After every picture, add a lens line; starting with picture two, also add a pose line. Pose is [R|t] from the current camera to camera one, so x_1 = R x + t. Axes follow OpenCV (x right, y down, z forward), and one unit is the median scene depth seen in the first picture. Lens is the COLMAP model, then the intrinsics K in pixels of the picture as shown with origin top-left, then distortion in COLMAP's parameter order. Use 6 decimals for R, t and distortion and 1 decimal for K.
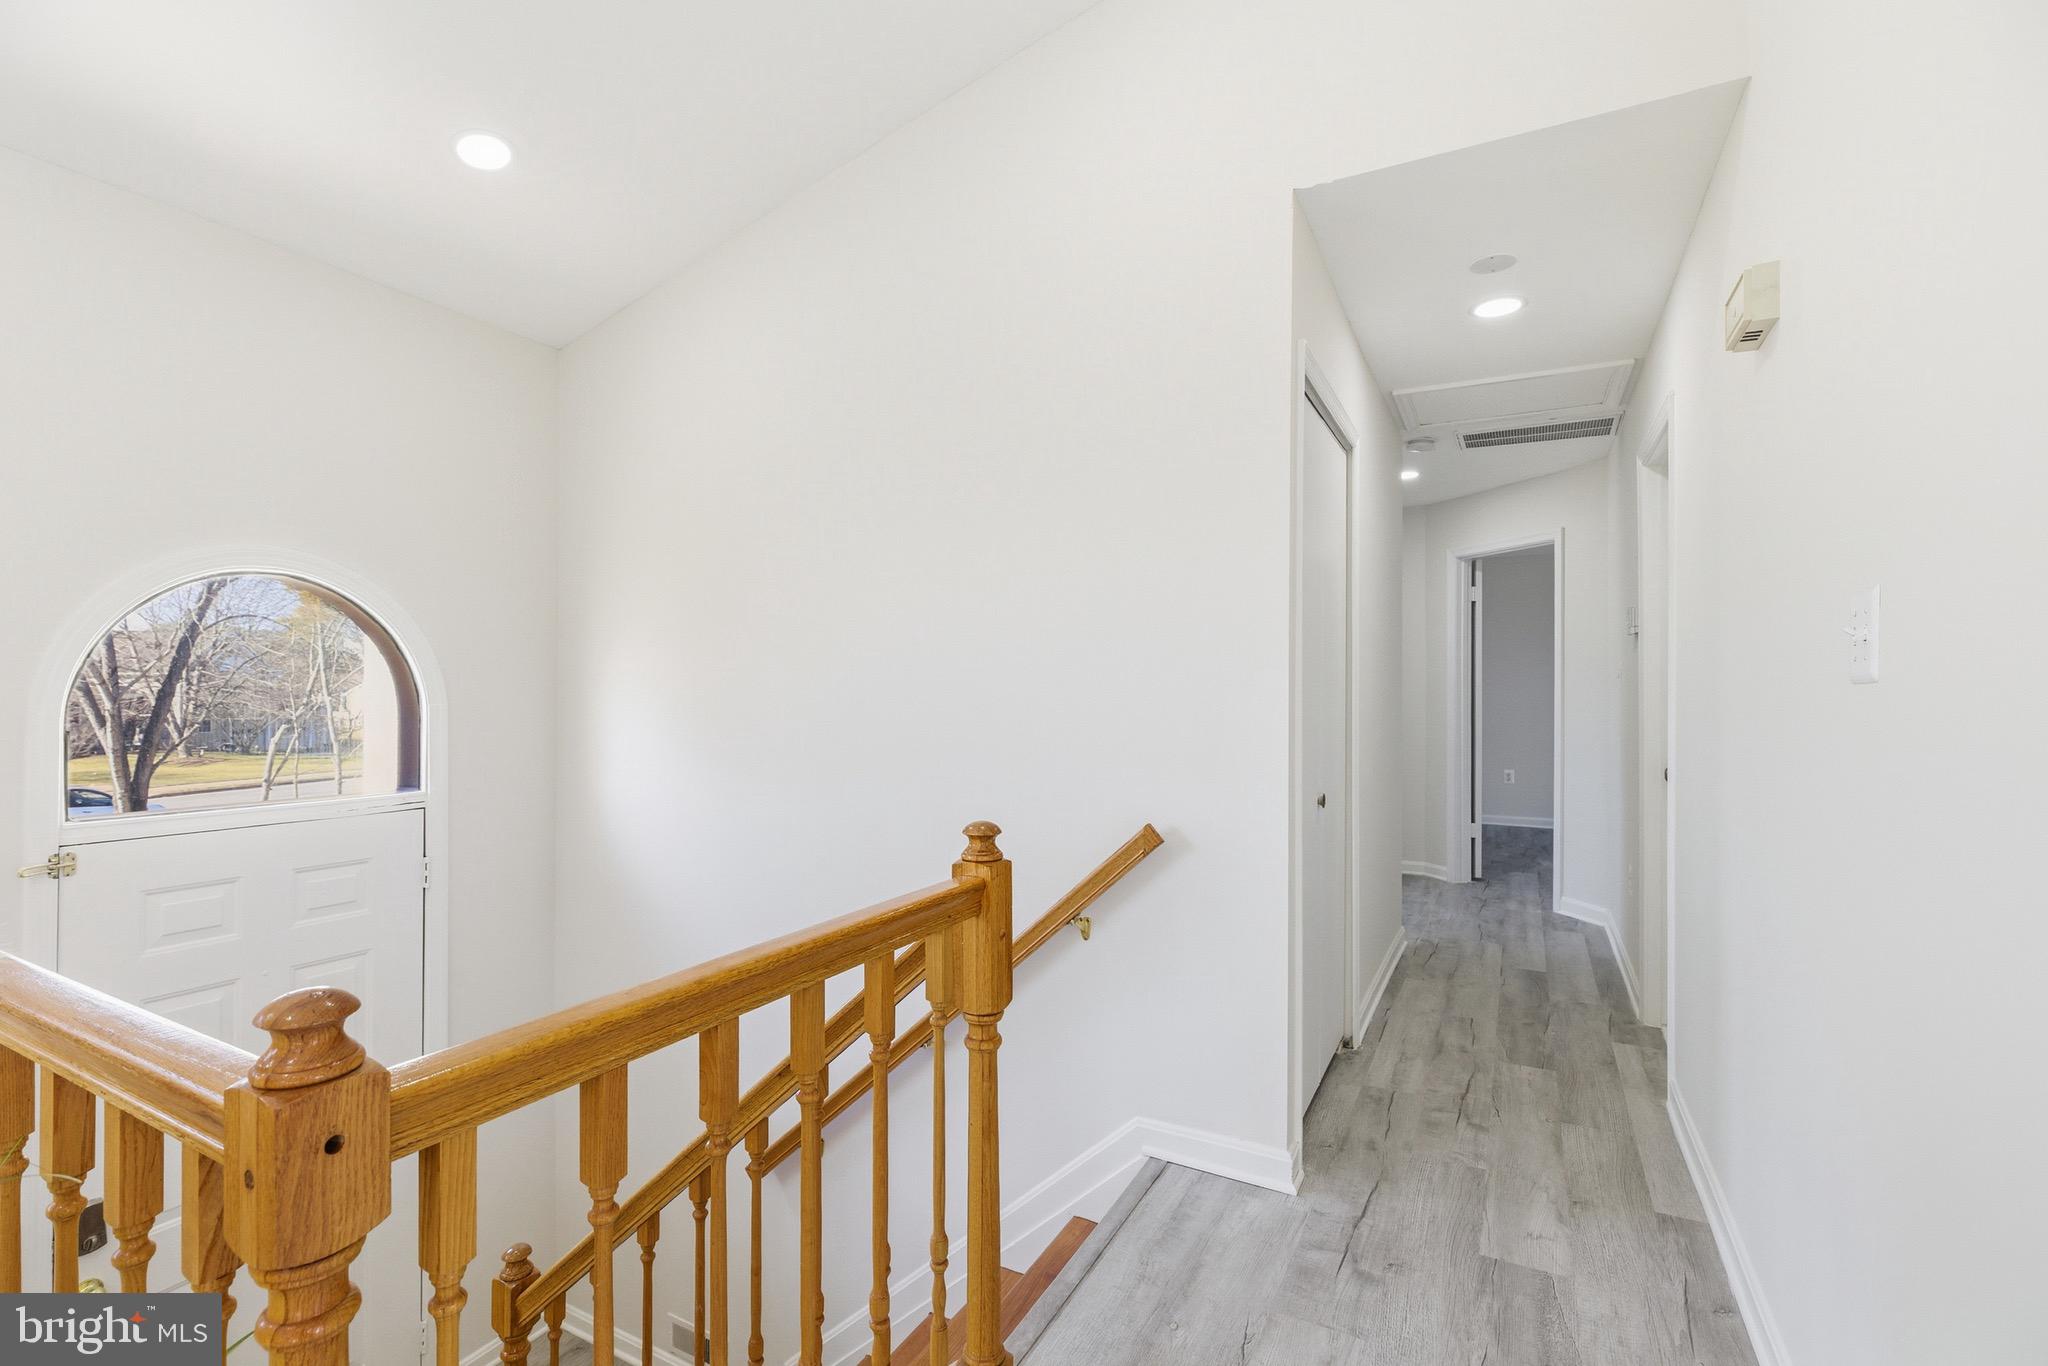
lens RADIAL K [[941.2, 0, 1007.2], [0, 941.2, 683.0], [0, 0, 1]] dist [0.000705, -0.000028]
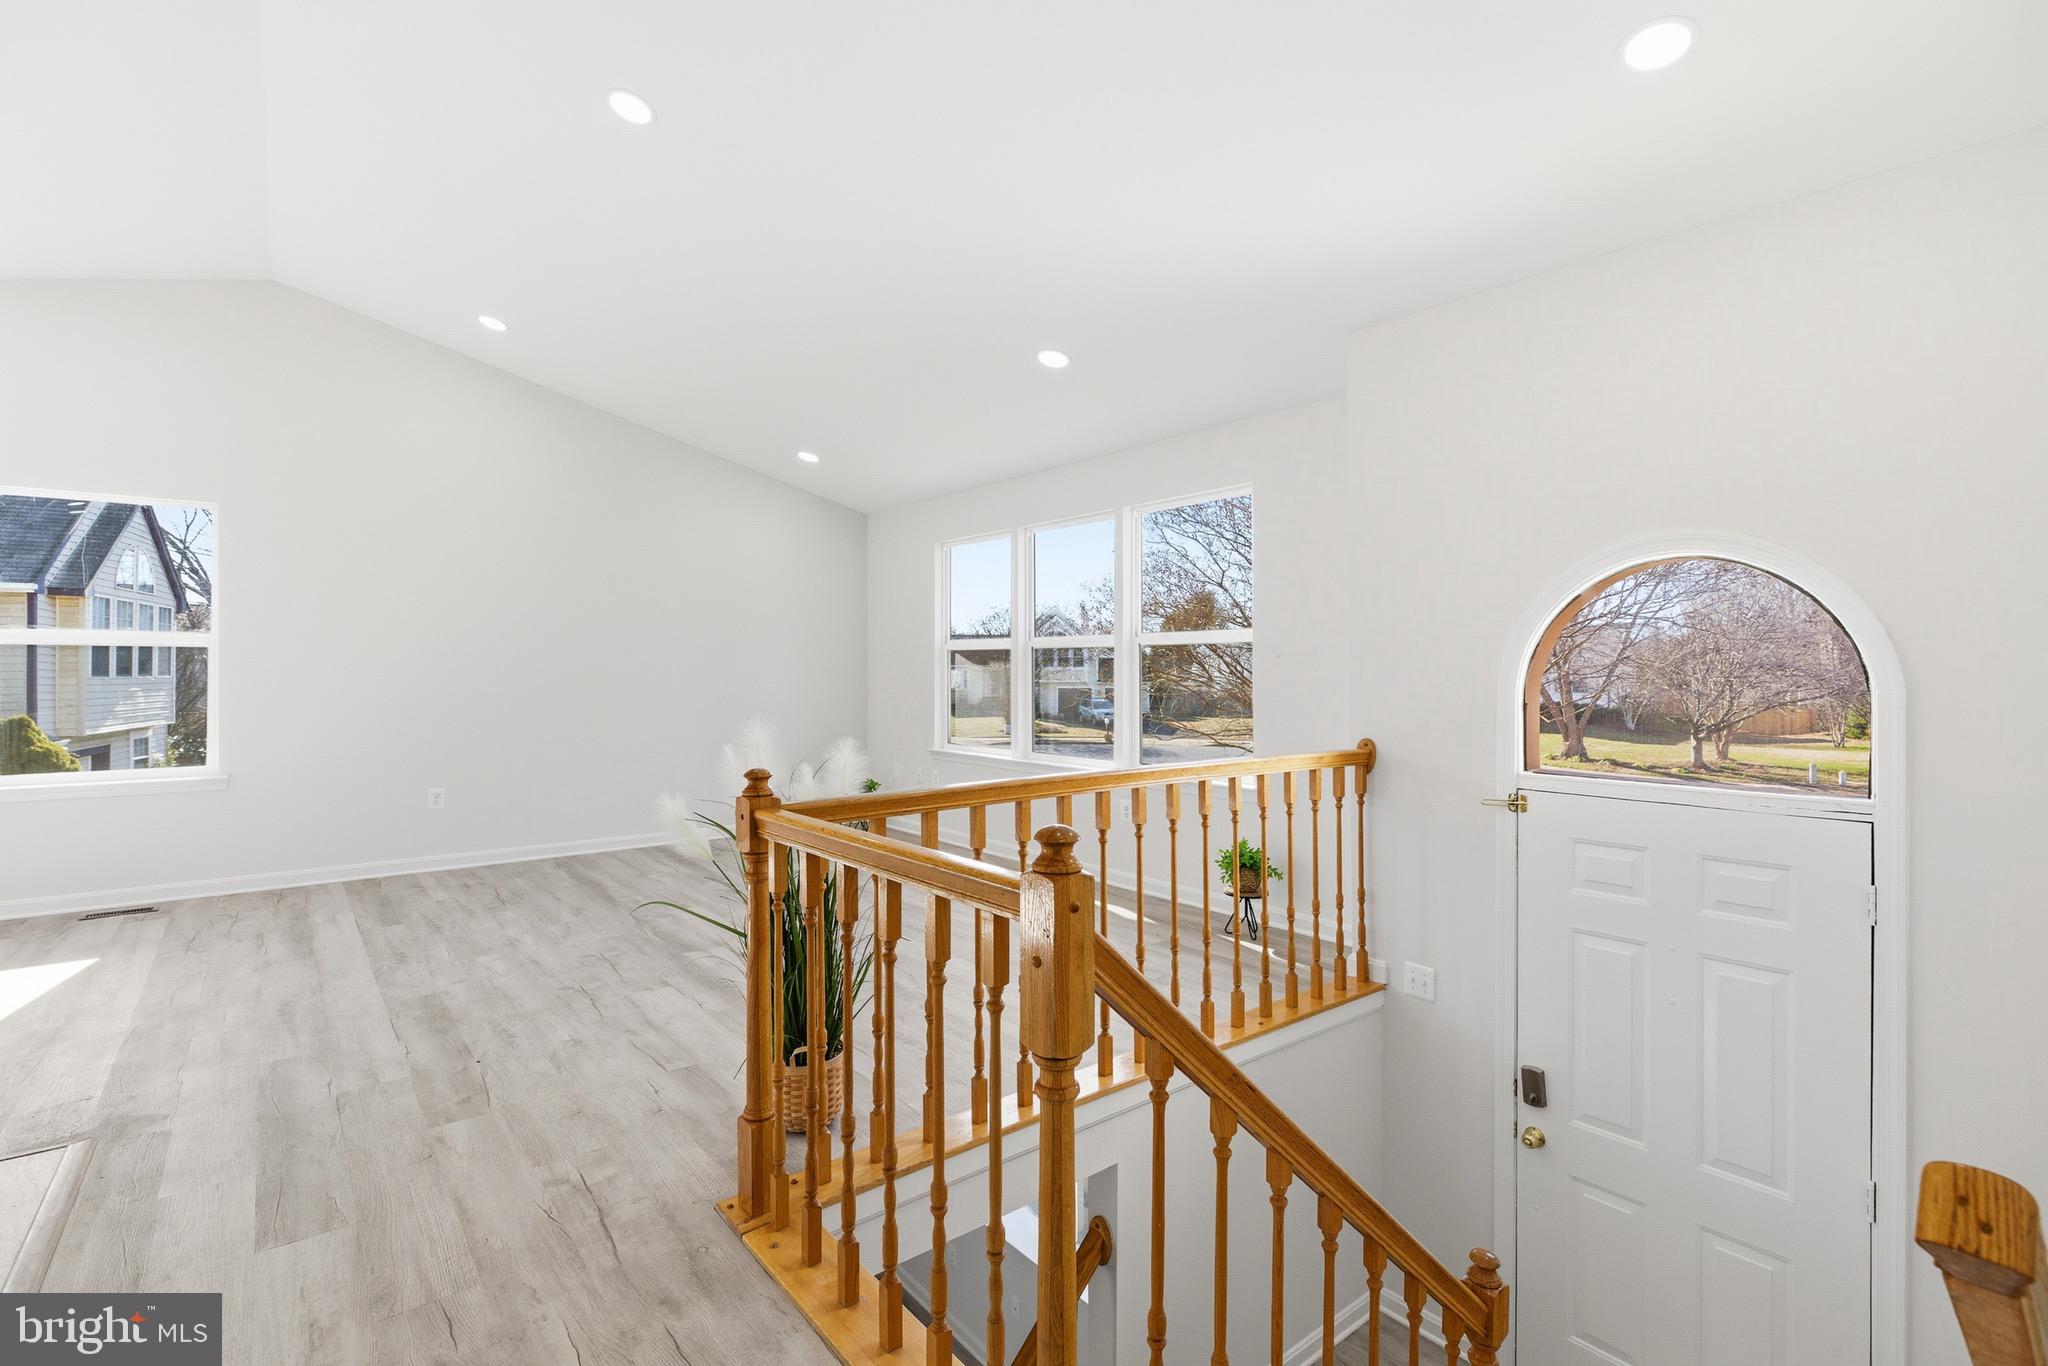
lens RADIAL K [[941.2, 0, 1009.1], [0, 941.2, 674.5], [0, 0, 1]] dist [0.000705, -0.000028]
pose [[-0.393158, 0.002476, -0.919468, 0.532613], [-0.001077, 0.999994, 0.003153, 0.004520], [0.919470, 0.002230, -0.393153, 0.855874]]
